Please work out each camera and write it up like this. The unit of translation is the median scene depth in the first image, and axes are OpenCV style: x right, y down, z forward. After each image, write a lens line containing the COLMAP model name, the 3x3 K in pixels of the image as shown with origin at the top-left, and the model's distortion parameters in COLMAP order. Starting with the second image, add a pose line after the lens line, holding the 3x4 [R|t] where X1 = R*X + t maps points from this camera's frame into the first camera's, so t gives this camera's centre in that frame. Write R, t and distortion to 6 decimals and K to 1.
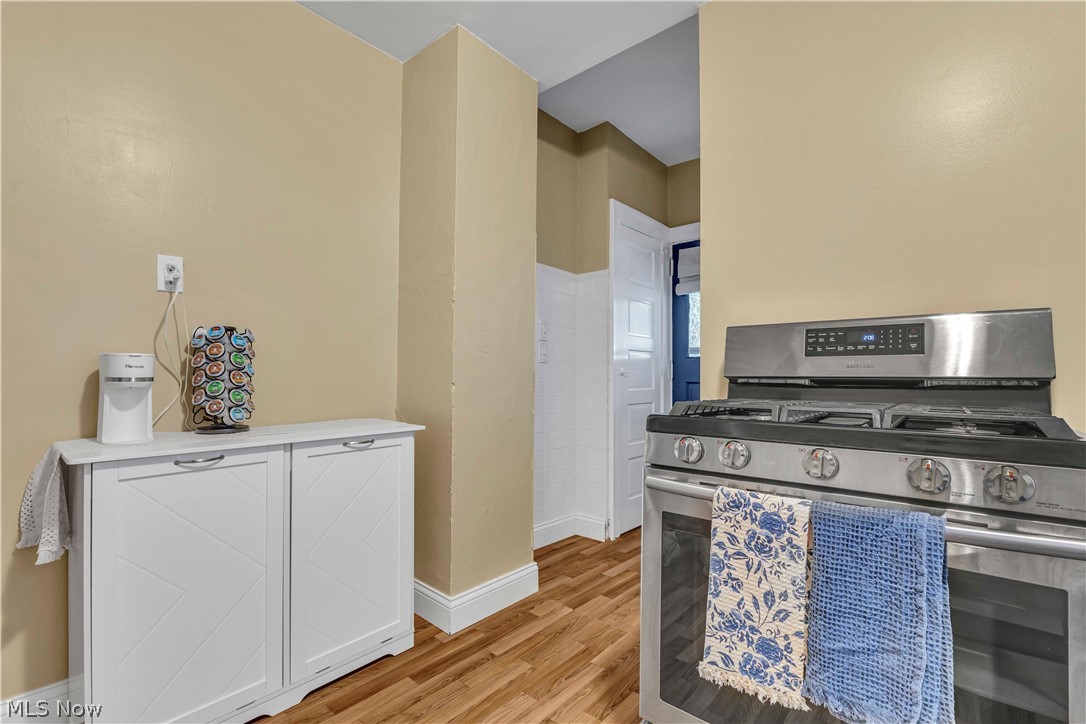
lens RADIAL K [[473.1, 0, 541.4], [0, 473.1, 369.3], [0, 0, 1]] dist [0.000362, -0.000106]
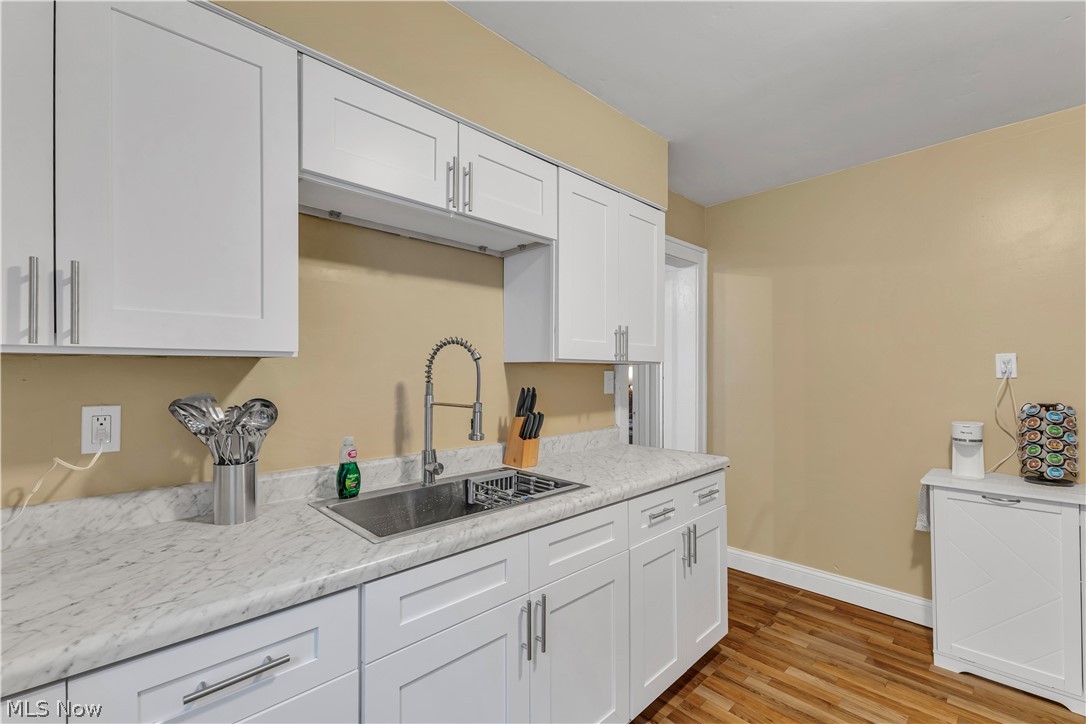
lens RADIAL K [[473.1, 0, 541.4], [0, 473.1, 371.9], [0, 0, 1]] dist [0.000362, -0.000106]
pose [[-0.065036, -0.018005, -0.997720, 0.831200], [0.000752, 0.999836, -0.018092, -0.176588], [0.997883, -0.001927, -0.065012, -0.355390]]
